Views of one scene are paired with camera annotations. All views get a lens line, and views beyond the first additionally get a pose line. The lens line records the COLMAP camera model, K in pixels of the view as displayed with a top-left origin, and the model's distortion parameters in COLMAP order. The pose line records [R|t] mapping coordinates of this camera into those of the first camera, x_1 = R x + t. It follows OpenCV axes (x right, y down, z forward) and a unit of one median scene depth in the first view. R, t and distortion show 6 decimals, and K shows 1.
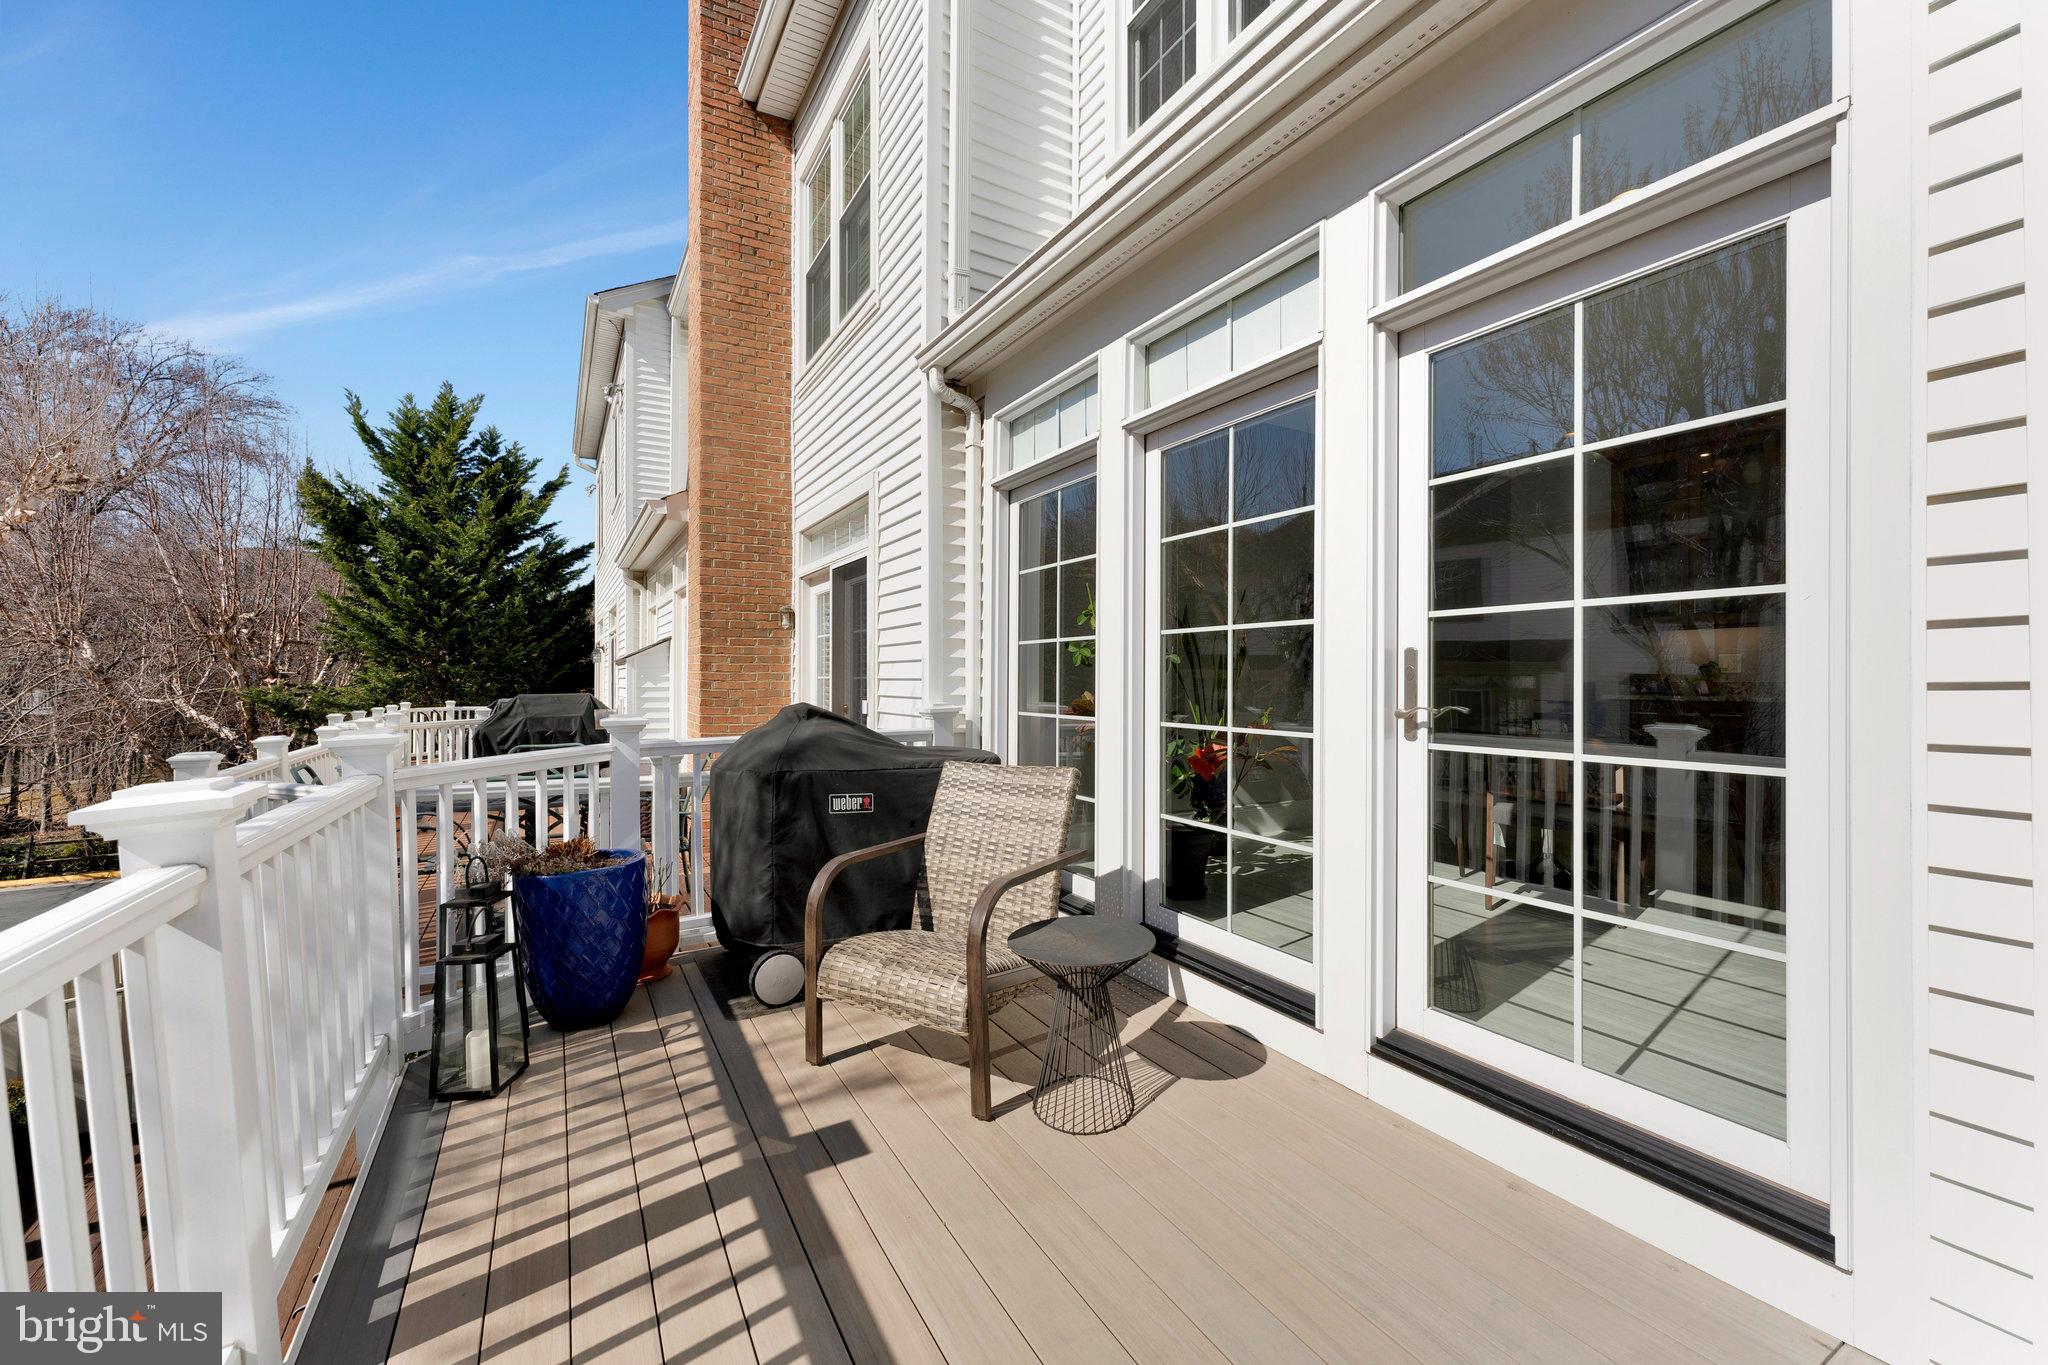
lens RADIAL K [[818.2, 0, 1028.7], [0, 818.2, 680.3], [0, 0, 1]] dist [0.007227, 0.000233]
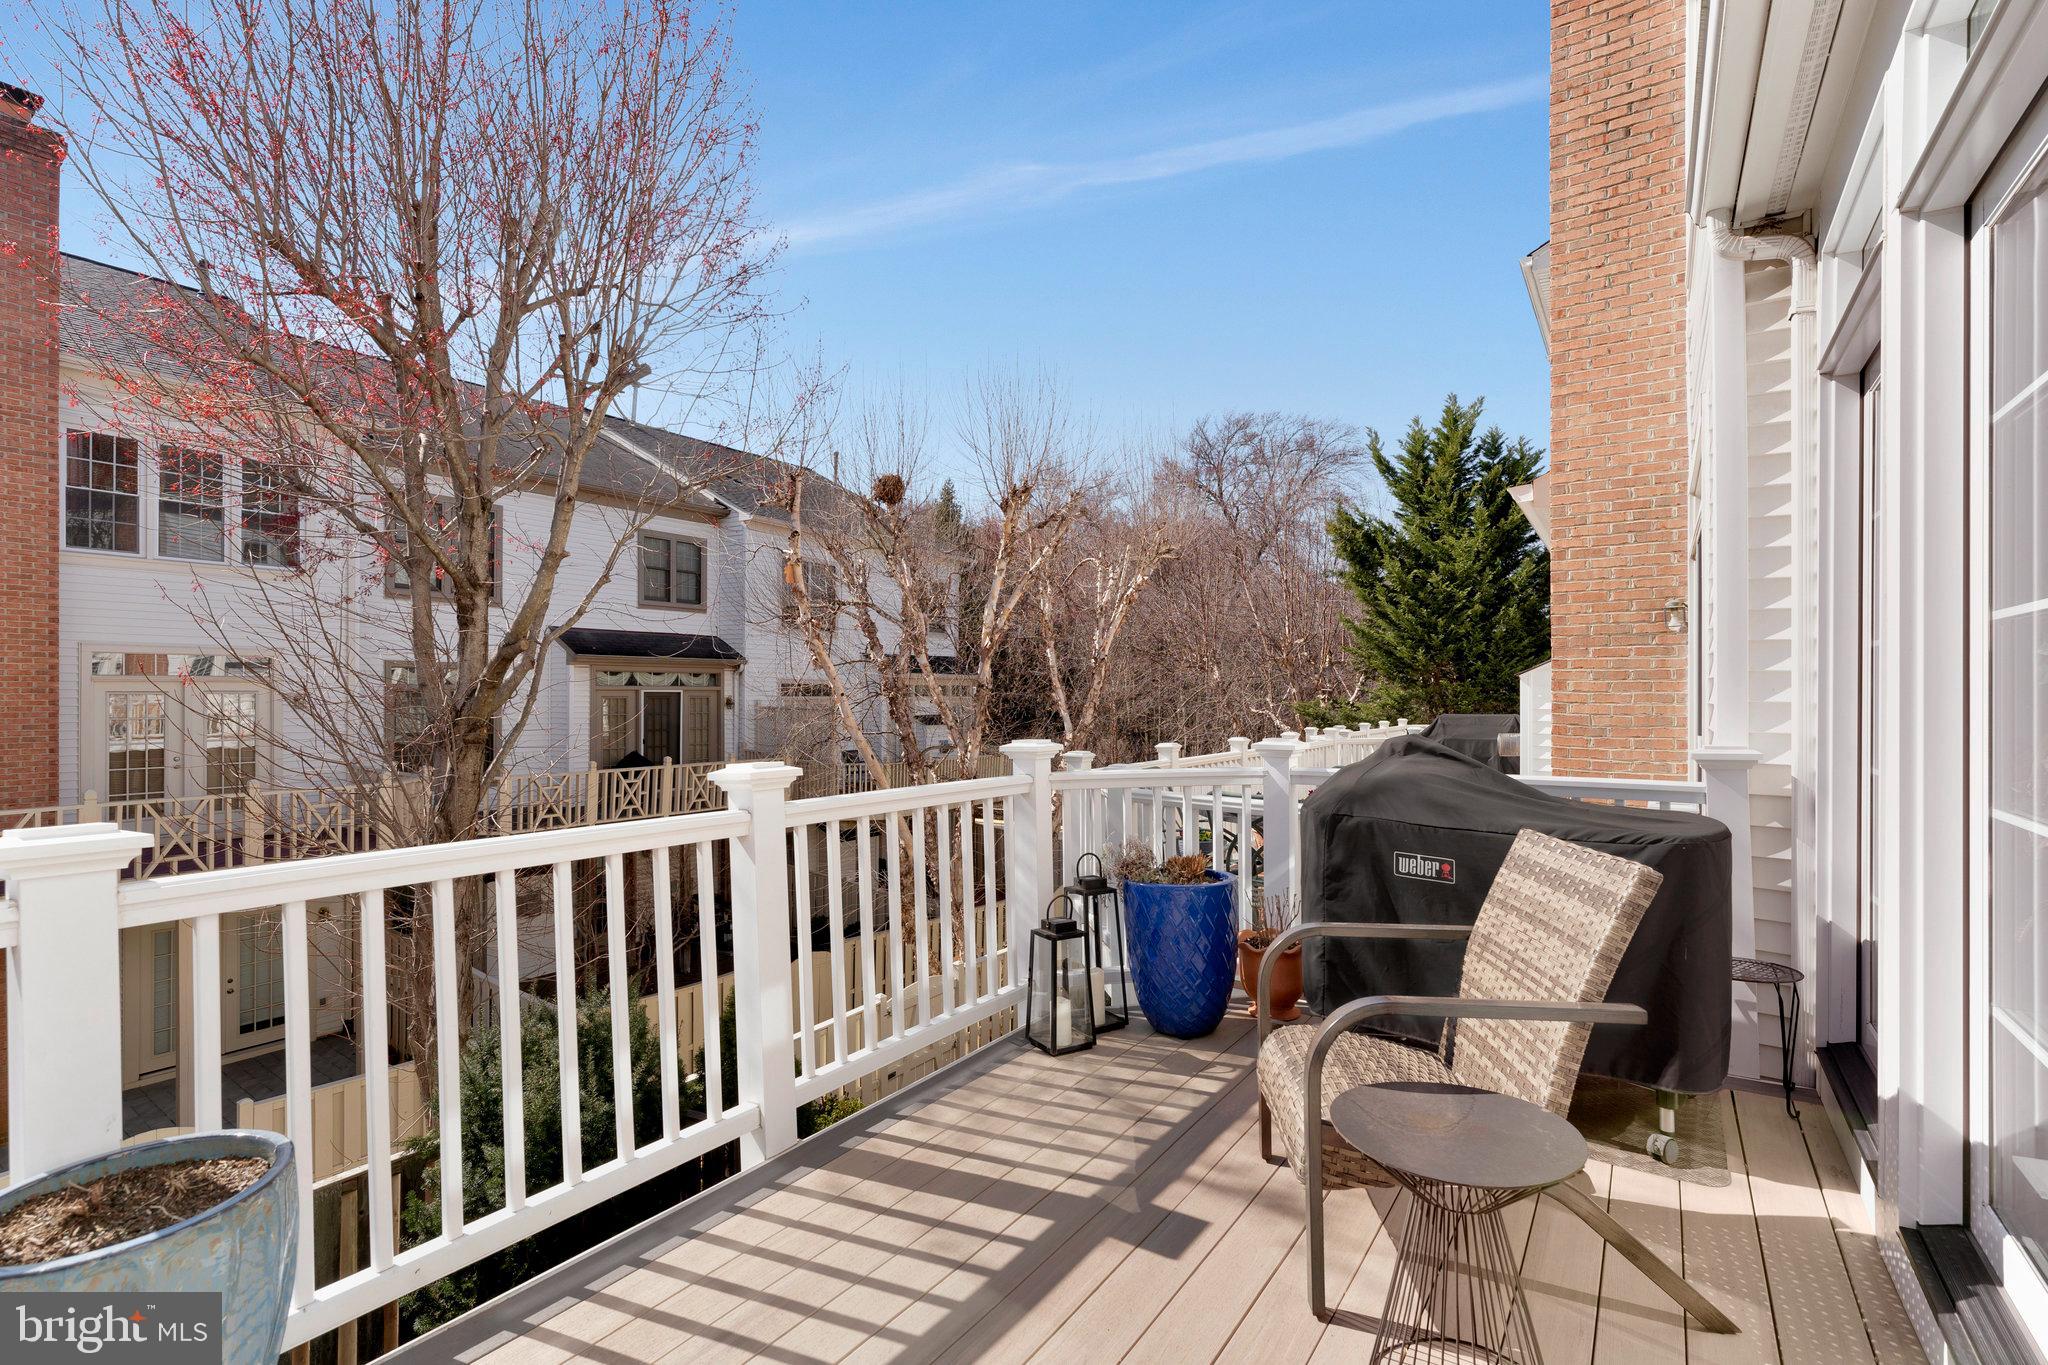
lens RADIAL K [[939.0, 0, 1027.5], [0, 939.0, 692.0], [0, 0, 1]] dist [-0.001882, 0.000564]
pose [[0.438748, 0.003639, -0.898603, 0.091424], [-0.008630, 0.999963, -0.000165, -0.002455], [0.898569, 0.007827, 0.438763, 0.062763]]
